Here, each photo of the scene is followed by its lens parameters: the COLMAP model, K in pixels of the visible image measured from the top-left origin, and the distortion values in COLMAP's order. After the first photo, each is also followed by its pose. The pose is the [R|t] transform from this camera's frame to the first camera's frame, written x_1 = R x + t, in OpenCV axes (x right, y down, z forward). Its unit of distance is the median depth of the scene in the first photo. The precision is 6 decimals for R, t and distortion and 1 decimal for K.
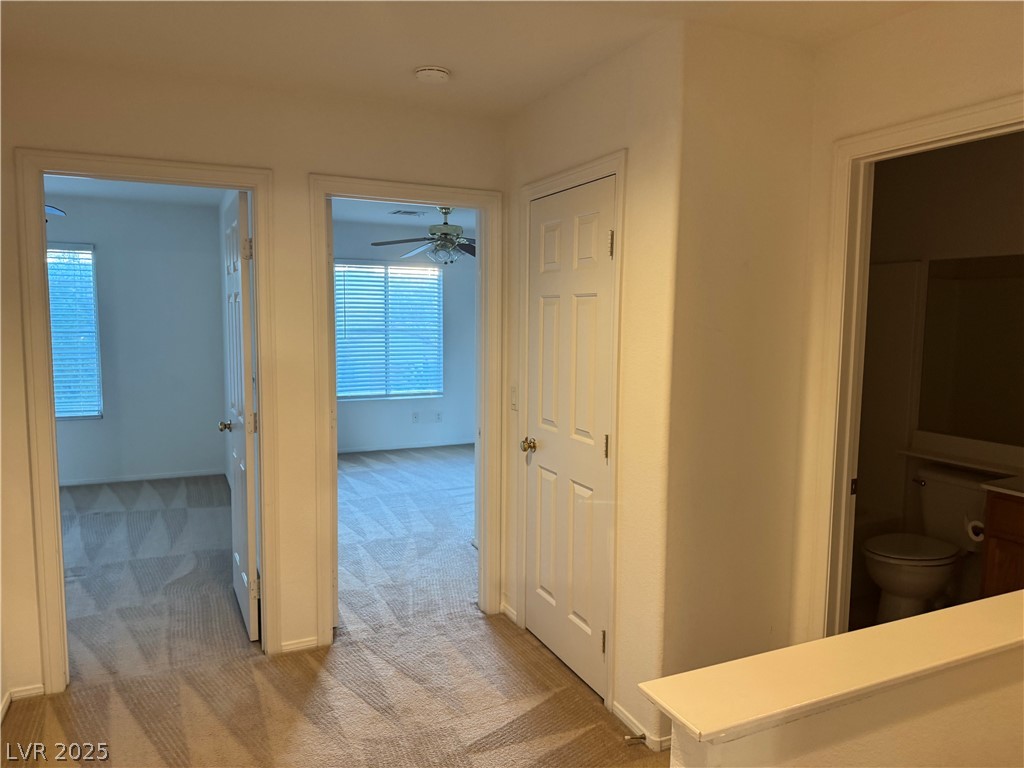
lens RADIAL K [[712.2, 0, 512.0], [0, 712.2, 384.0], [0, 0, 1]] dist [0.037233, -0.003285]
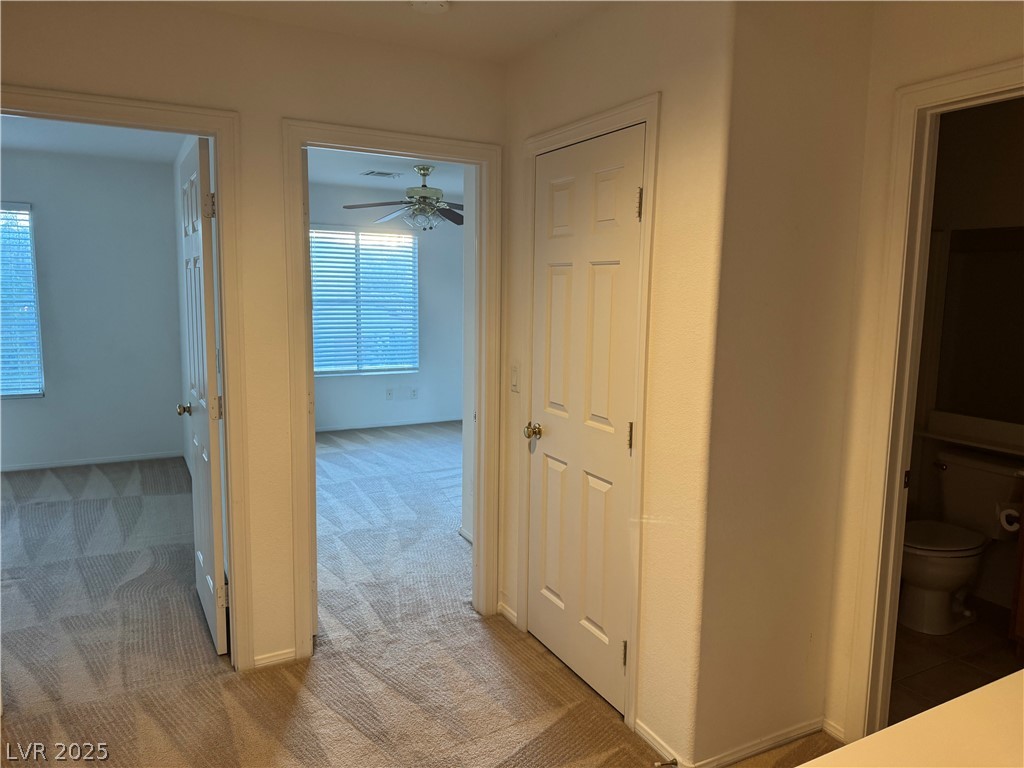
lens RADIAL K [[719.4, 0, 524.2], [0, 719.4, 377.6], [0, 0, 1]] dist [0.019325, 0.001289]
pose [[0.998015, -0.000866, 0.062976, -0.042219], [-0.000996, 0.999564, 0.029523, -0.007771], [-0.062974, -0.029527, 0.997578, 0.095802]]
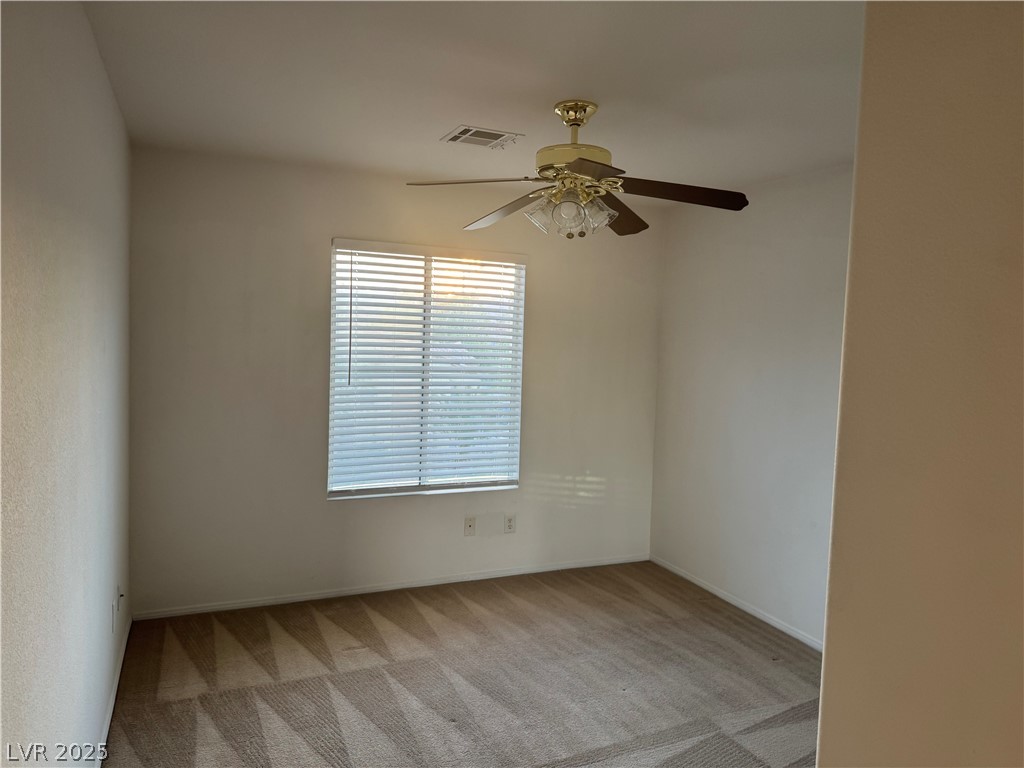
lens RADIAL K [[719.4, 0, 524.2], [0, 719.4, 377.6], [0, 0, 1]] dist [0.019325, 0.001289]
pose [[0.999475, 0.028106, -0.016105, -0.209677], [-0.028740, 0.998762, -0.040593, -0.116142], [0.014944, 0.041034, 0.999046, 1.039268]]
